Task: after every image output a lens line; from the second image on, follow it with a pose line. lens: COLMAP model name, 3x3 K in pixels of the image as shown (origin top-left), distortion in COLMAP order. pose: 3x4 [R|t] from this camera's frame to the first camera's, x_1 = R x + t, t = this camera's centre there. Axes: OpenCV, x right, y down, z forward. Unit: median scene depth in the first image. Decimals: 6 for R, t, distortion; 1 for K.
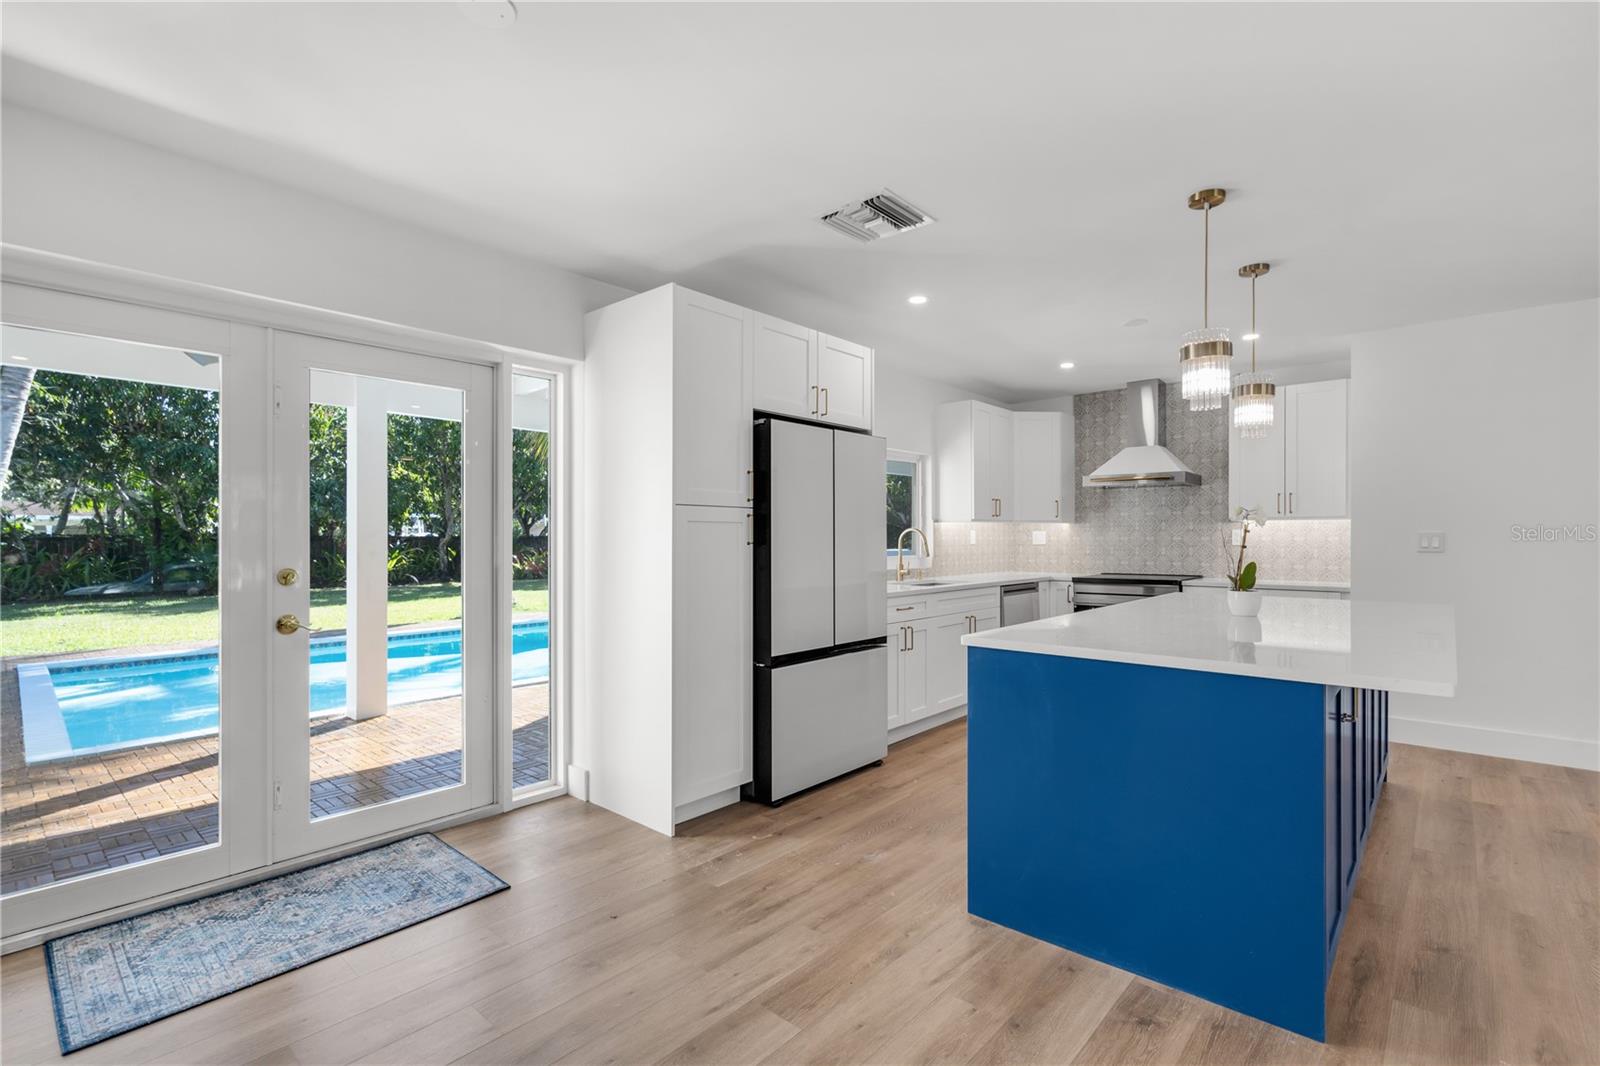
lens RADIAL K [[734.4, 0, 799.5], [0, 734.4, 535.0], [0, 0, 1]] dist [-0.004965, 0.000665]
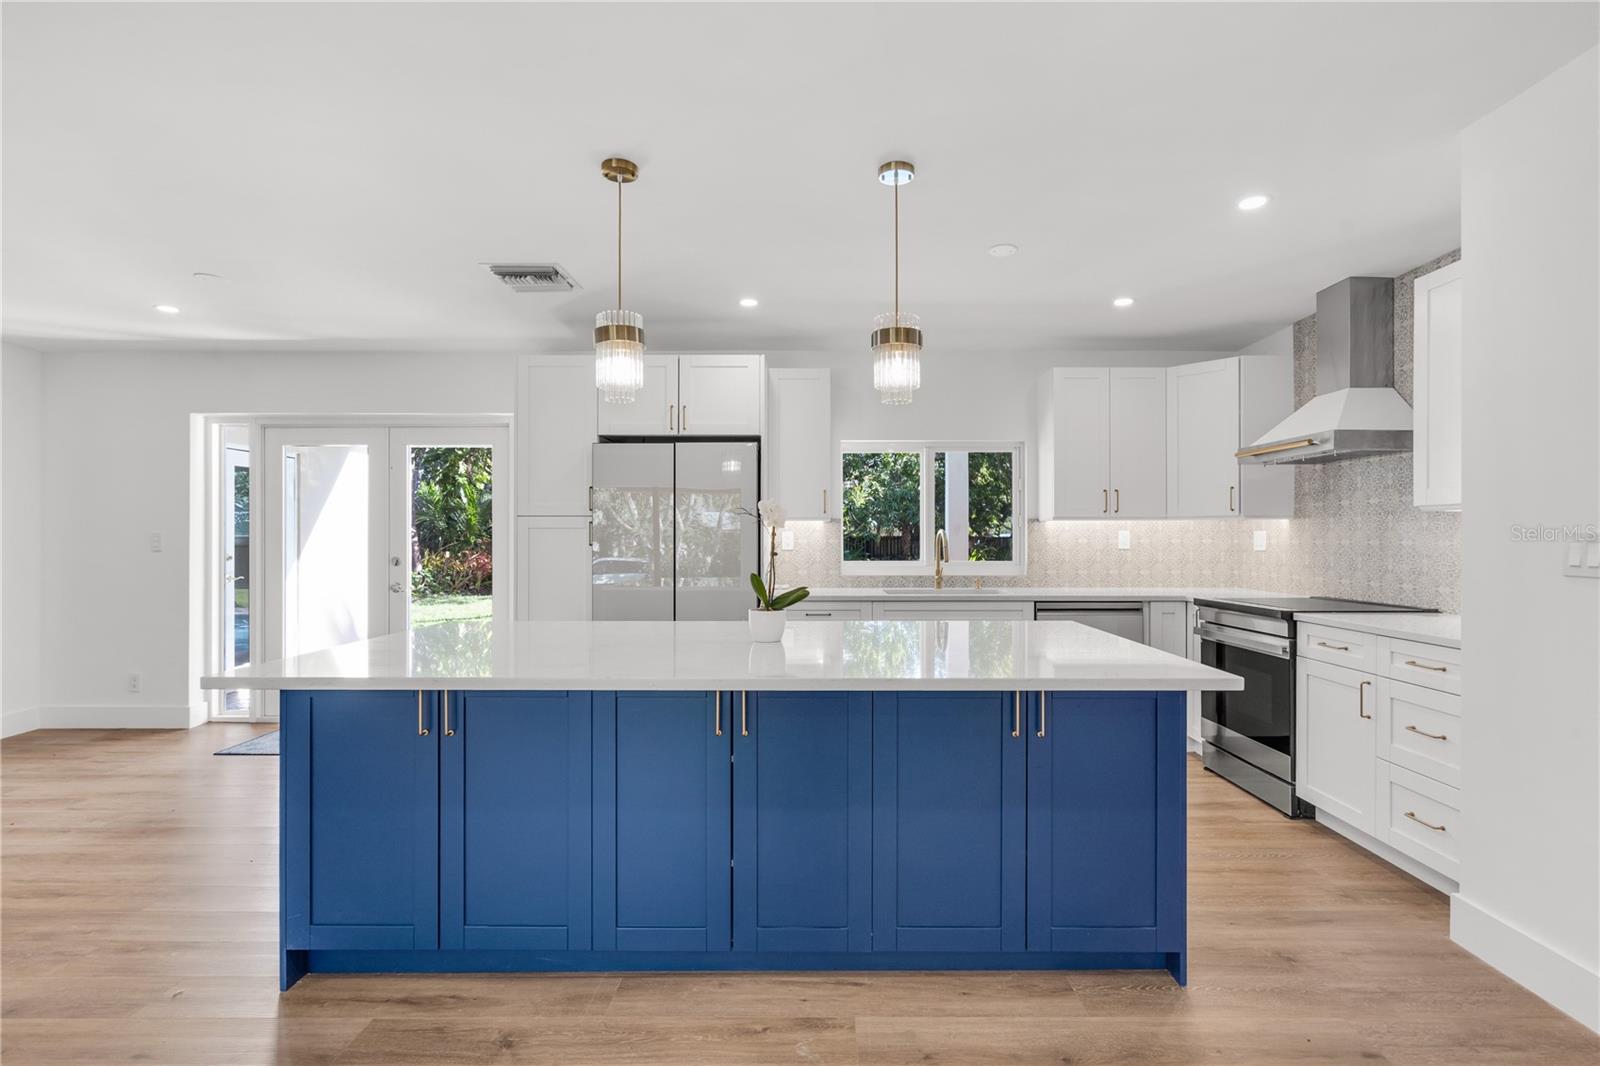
lens RADIAL K [[734.4, 0, 813.8], [0, 734.4, 545.7], [0, 0, 1]] dist [-0.004965, 0.000665]
pose [[0.660687, 0.008576, -0.750613, 0.918475], [0.002577, 0.999903, 0.013692, -0.003059], [0.750657, -0.010981, 0.660601, 0.383111]]
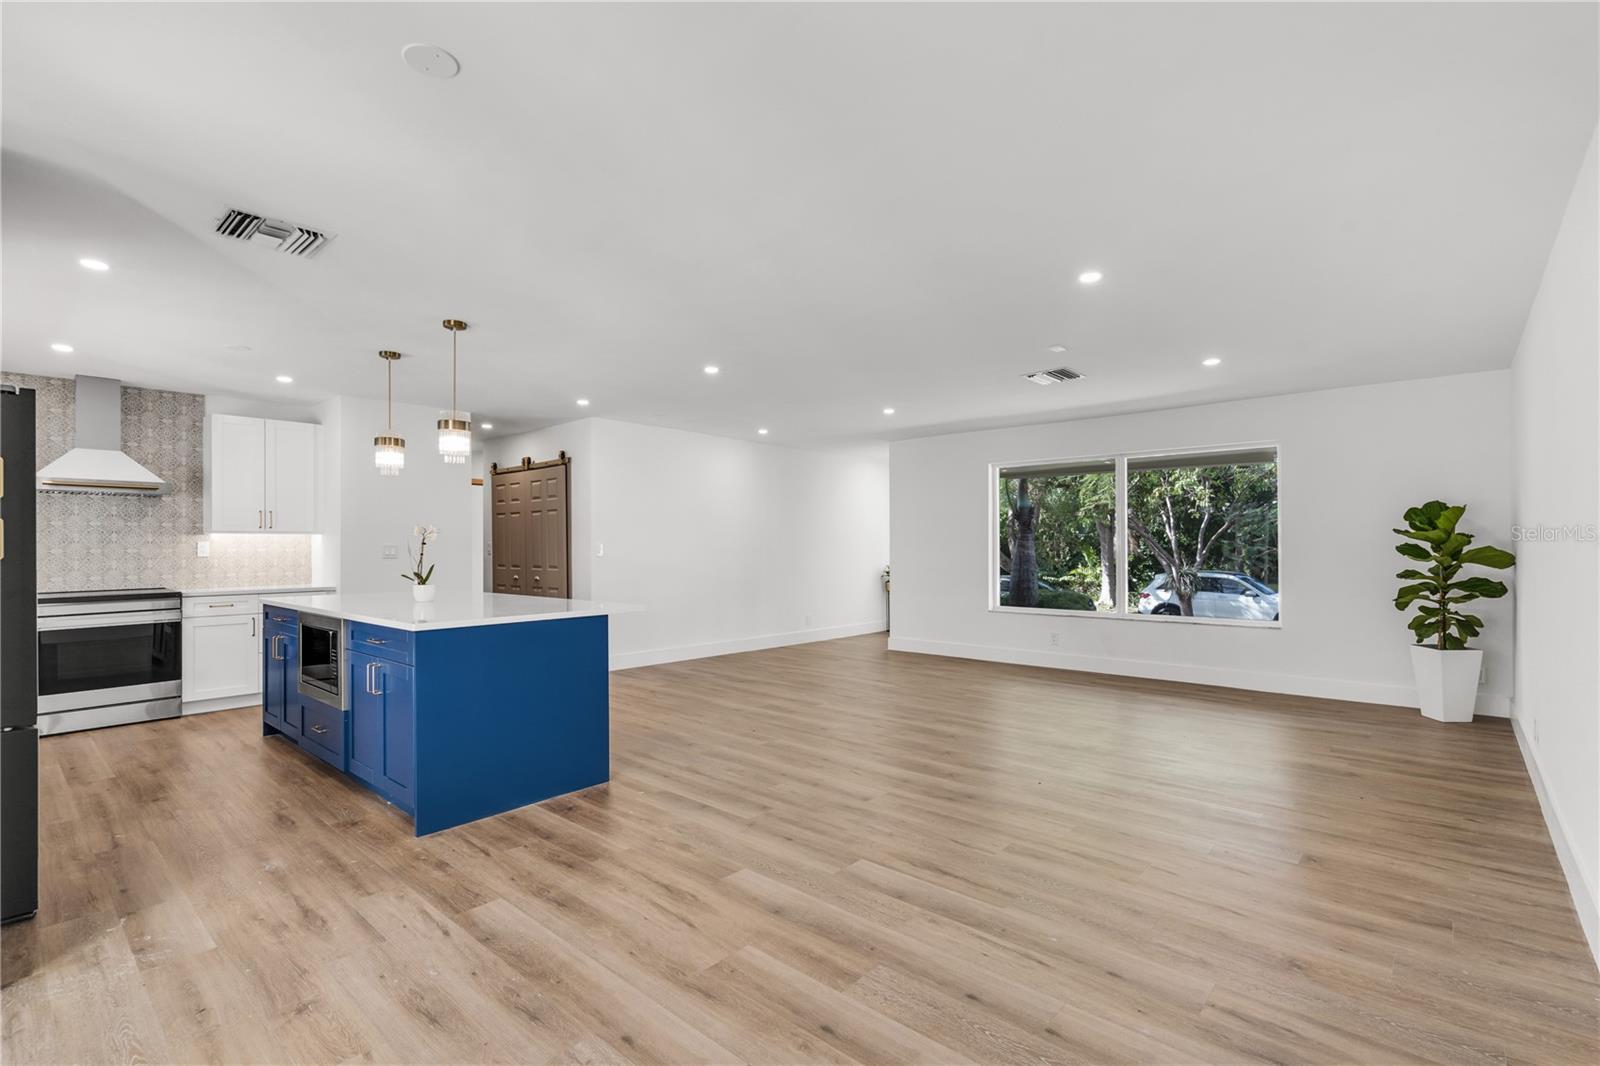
lens RADIAL K [[734.4, 0, 802.3], [0, 734.4, 541.2], [0, 0, 1]] dist [-0.004965, 0.000665]
pose [[-0.004007, 0.005590, 0.999976, -0.630194], [0.004009, 0.999976, -0.005574, 0.001435], [-0.999984, 0.003987, -0.004030, 0.190922]]
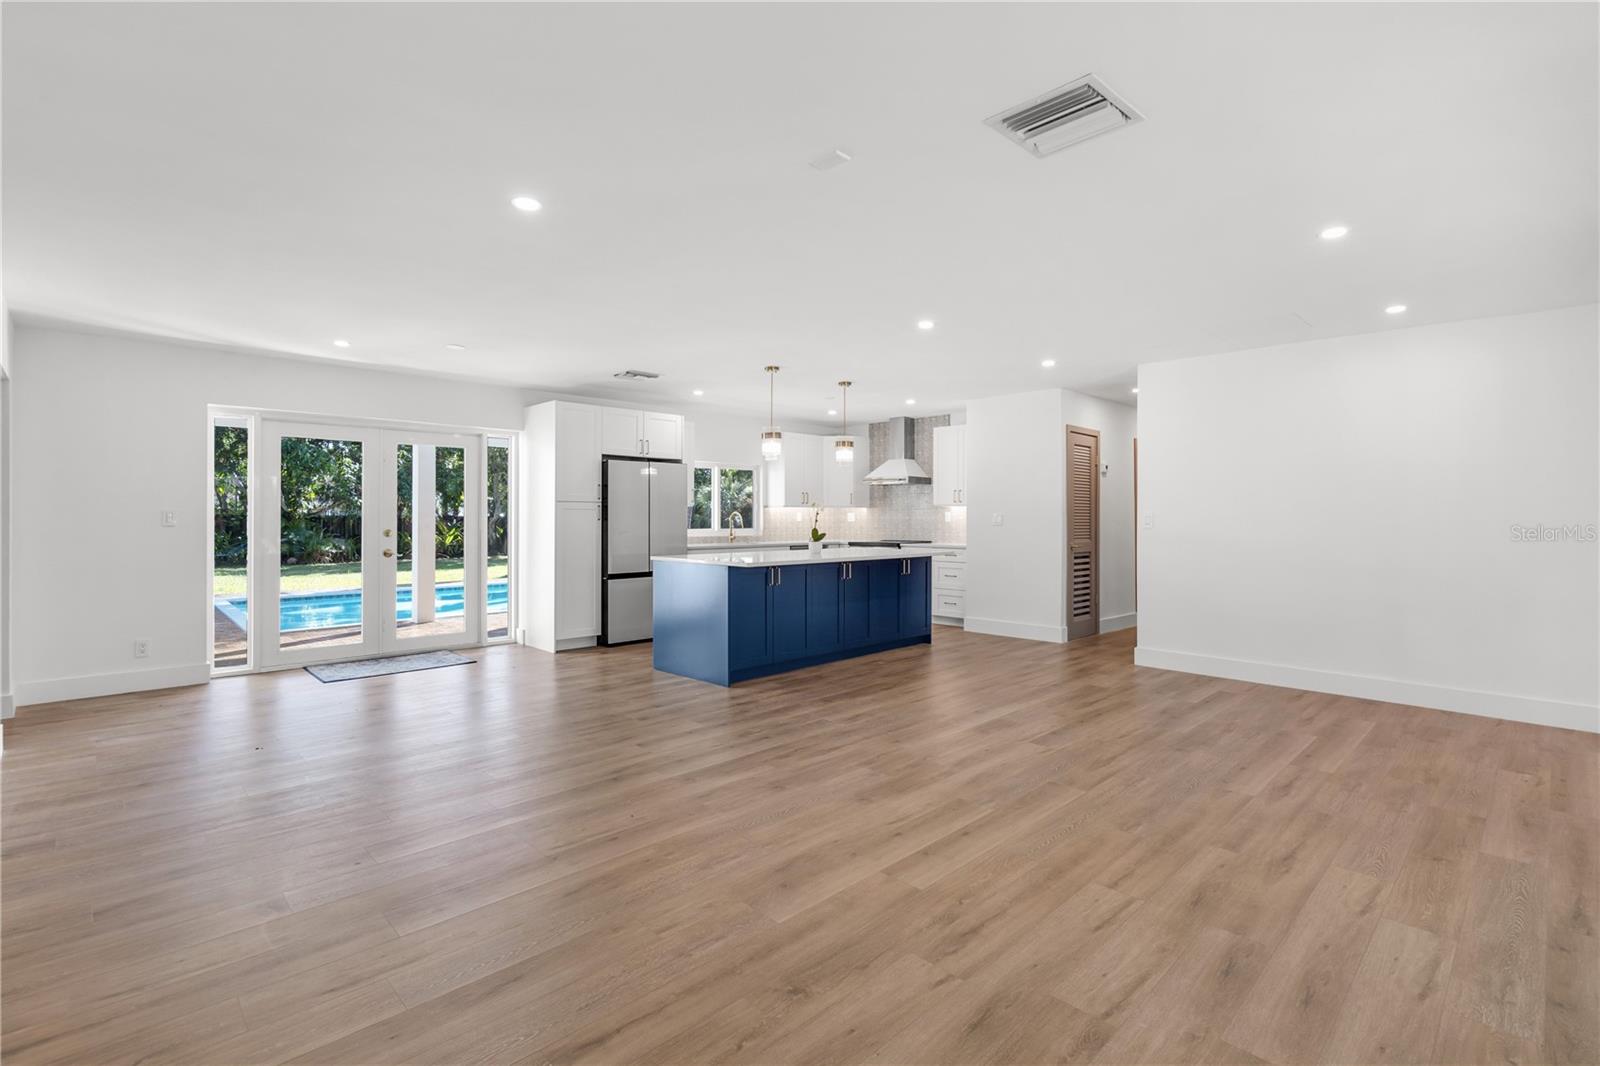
lens RADIAL K [[734.4, 0, 802.1], [0, 734.4, 520.7], [0, 0, 1]] dist [-0.004965, 0.000665]
pose [[0.997885, 0.001250, -0.064987, 0.526471], [-0.000751, 0.999970, 0.007703, -0.001629], [0.064995, -0.007638, 0.997856, -0.847813]]
